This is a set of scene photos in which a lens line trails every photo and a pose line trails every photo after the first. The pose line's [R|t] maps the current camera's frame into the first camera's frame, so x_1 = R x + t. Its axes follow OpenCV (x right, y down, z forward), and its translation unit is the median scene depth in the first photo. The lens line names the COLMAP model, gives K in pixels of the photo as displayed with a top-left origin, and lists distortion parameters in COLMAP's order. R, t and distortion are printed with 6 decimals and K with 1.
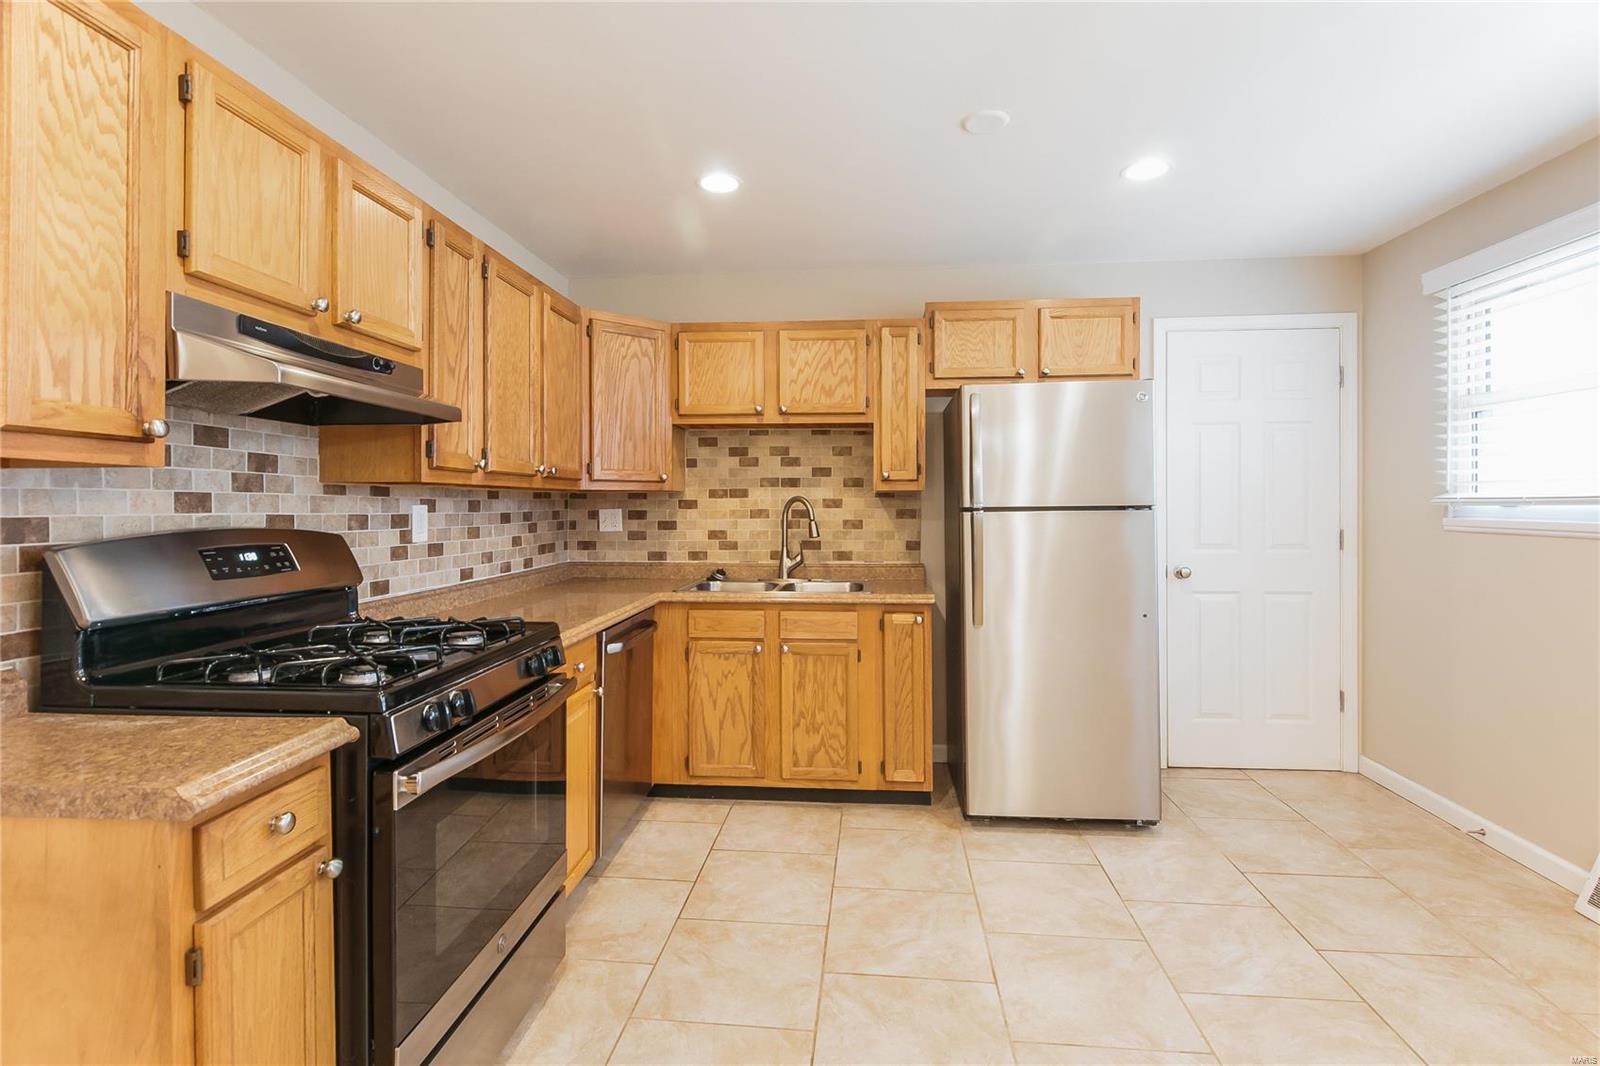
lens RADIAL K [[777.4, 0, 803.9], [0, 777.4, 503.2], [0, 0, 1]] dist [-0.002502, -0.002040]
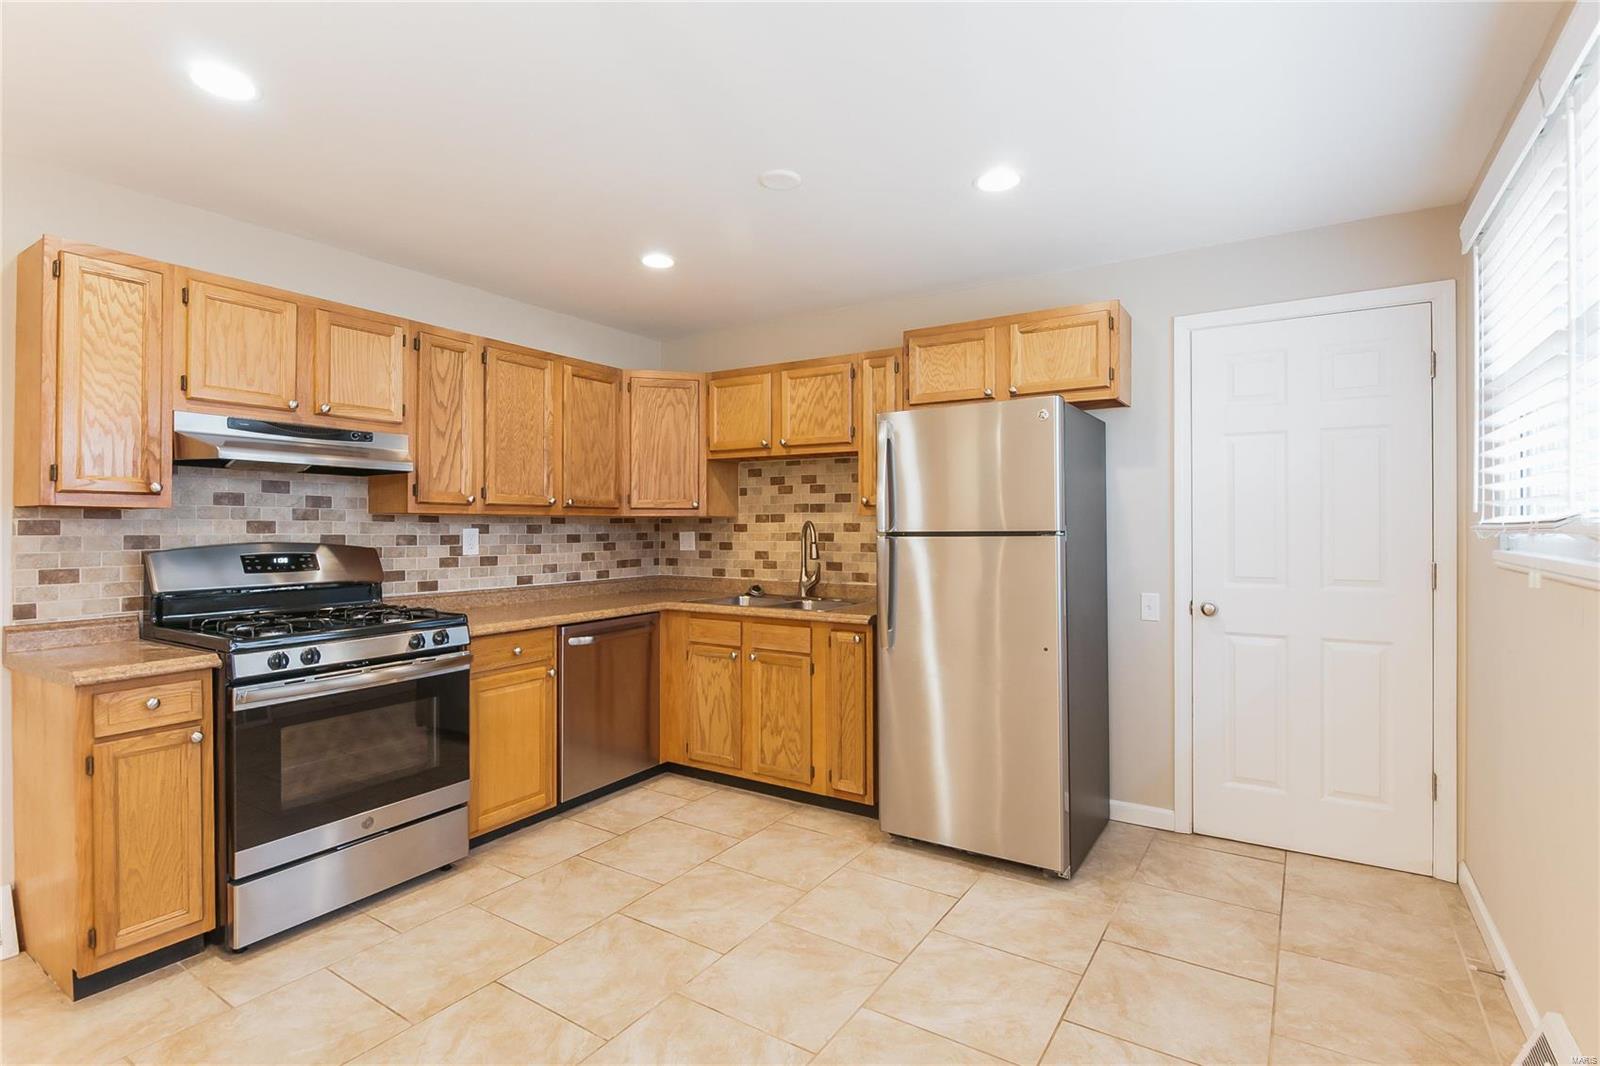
lens RADIAL K [[777.4, 0, 789.1], [0, 777.4, 522.4], [0, 0, 1]] dist [-0.002502, -0.002040]
pose [[0.886608, -0.000218, -0.462522, 0.597884], [-0.001377, 0.999994, -0.003112, -0.004370], [0.462520, 0.003396, 0.886602, 0.028636]]
